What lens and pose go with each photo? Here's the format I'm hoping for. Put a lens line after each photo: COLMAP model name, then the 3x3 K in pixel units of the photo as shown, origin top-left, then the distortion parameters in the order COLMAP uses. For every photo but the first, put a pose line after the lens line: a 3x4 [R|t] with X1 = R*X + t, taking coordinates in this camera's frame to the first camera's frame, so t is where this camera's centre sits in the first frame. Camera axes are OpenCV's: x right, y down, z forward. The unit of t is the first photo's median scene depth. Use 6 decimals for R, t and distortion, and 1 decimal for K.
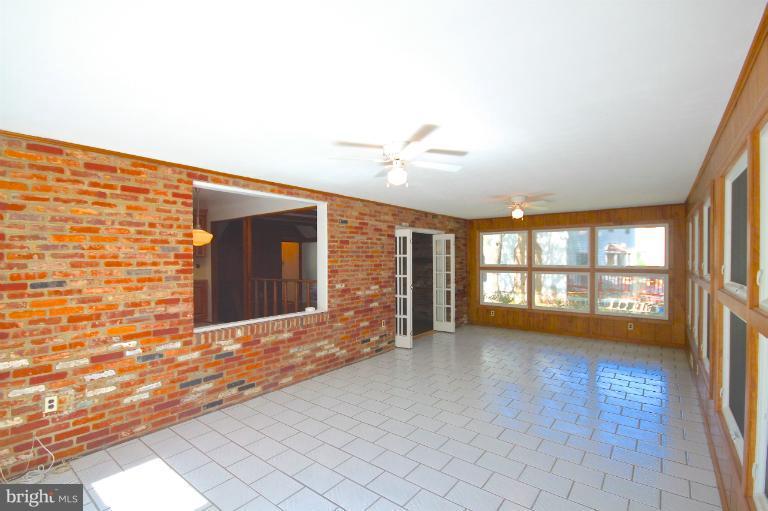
lens RADIAL K [[353.8, 0, 383.9], [0, 353.8, 256.5], [0, 0, 1]] dist [0.000354, 0.000360]
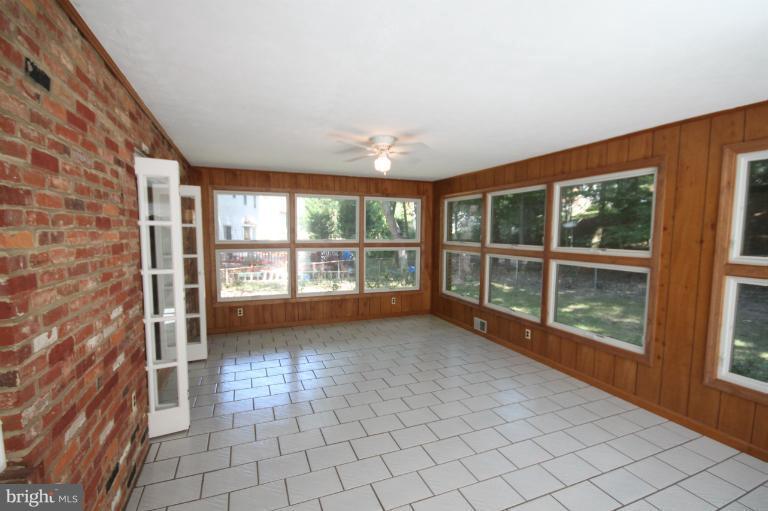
lens RADIAL K [[353.8, 0, 382.7], [0, 353.8, 262.5], [0, 0, 1]] dist [0.000354, 0.000360]
pose [[0.486951, -0.069650, 0.870648, -0.162367], [-0.010884, 0.996254, 0.085785, 0.004475], [-0.873361, -0.051249, 0.484369, 0.500044]]
